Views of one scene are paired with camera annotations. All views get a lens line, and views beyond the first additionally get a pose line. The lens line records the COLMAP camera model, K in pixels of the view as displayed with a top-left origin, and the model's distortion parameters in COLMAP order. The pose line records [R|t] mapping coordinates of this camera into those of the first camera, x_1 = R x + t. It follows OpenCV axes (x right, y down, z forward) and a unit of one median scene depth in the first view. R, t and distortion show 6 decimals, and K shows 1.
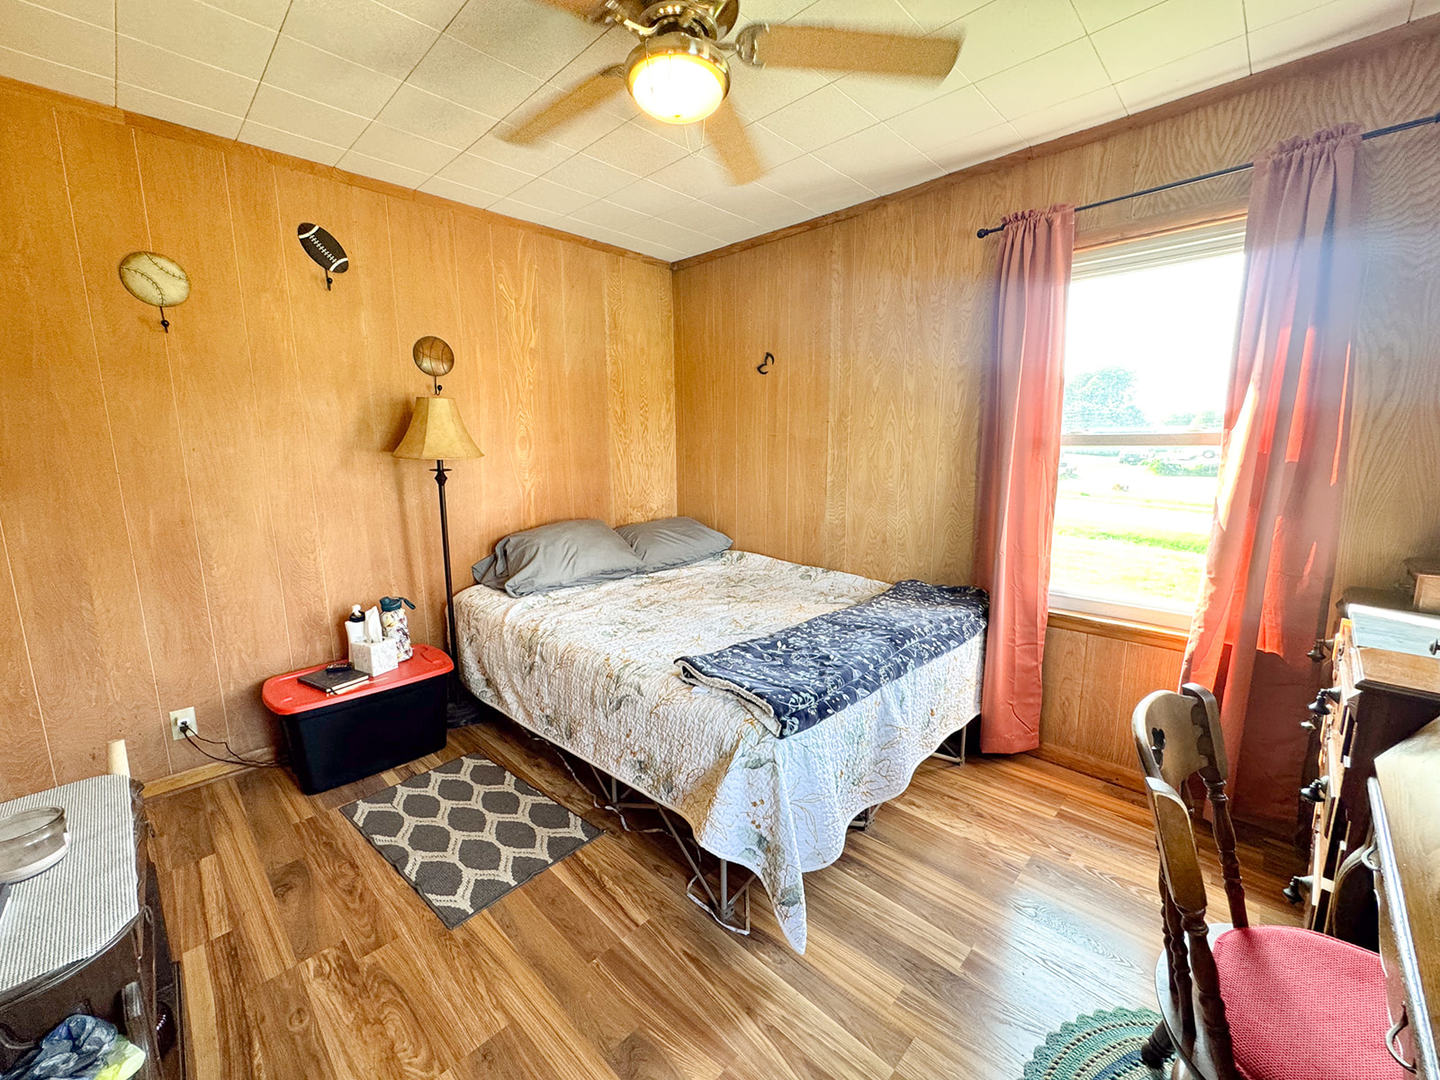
lens RADIAL K [[576.9, 0, 718.8], [0, 576.9, 535.8], [0, 0, 1]] dist [-0.003913, -0.000131]
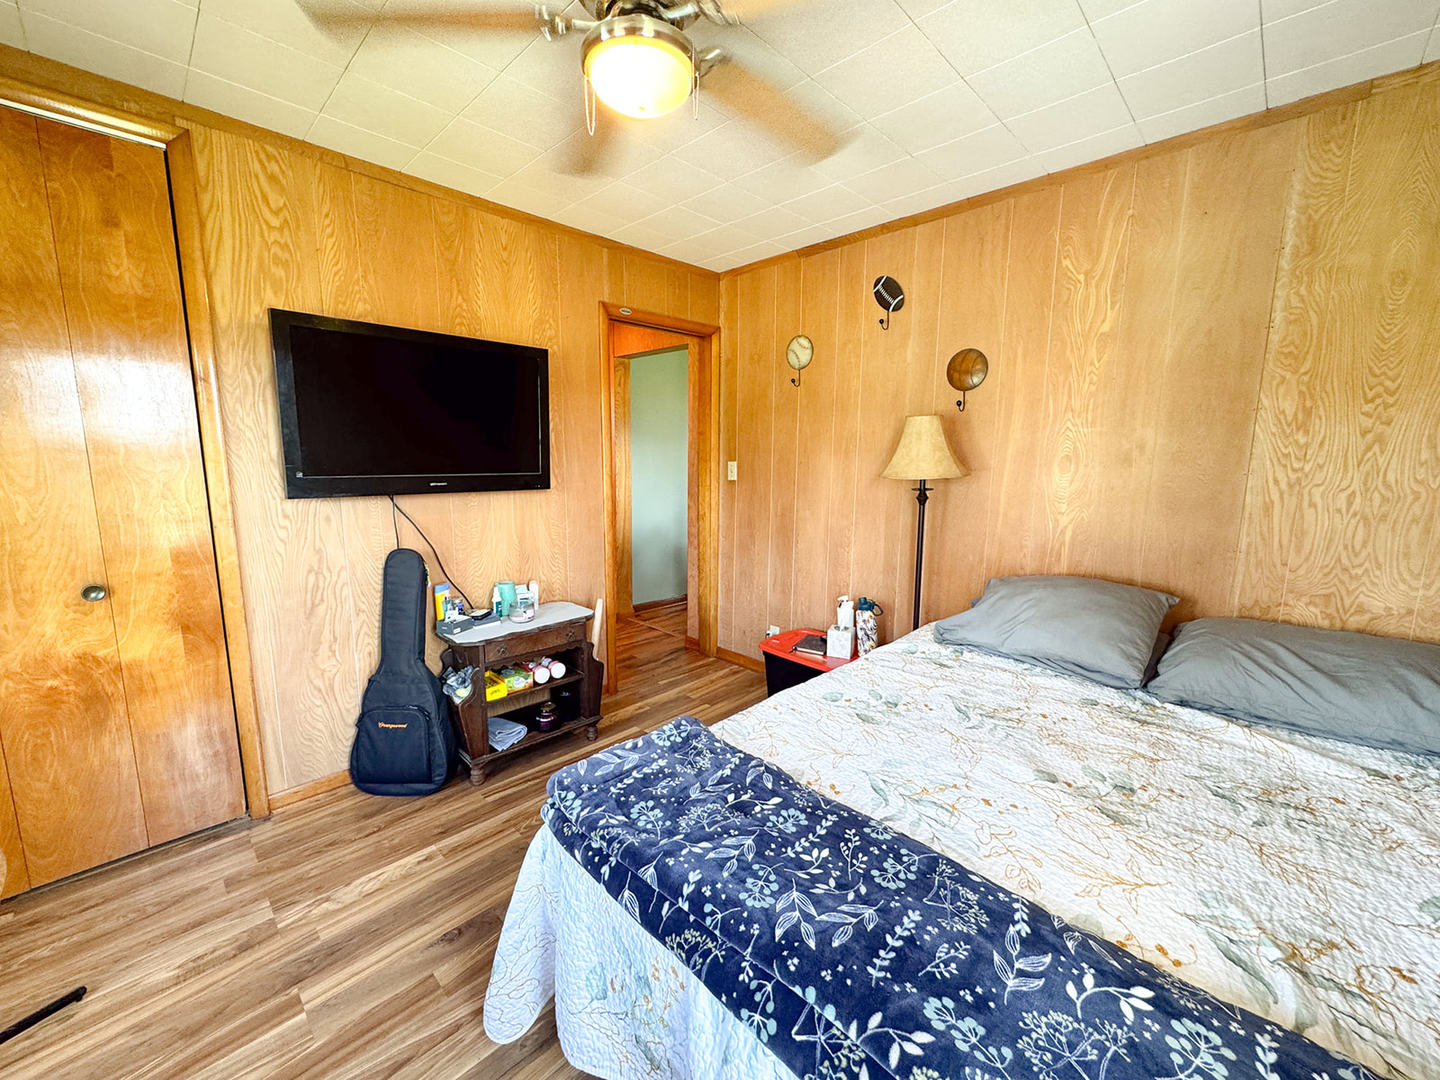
lens RADIAL K [[576.9, 0, 719.4], [0, 576.9, 537.6], [0, 0, 1]] dist [-0.003913, -0.000131]
pose [[-0.001763, 0.155682, -0.987806, 0.509857], [-0.166377, 0.973994, 0.153803, -0.130764], [0.986061, 0.164619, 0.024185, 0.667360]]
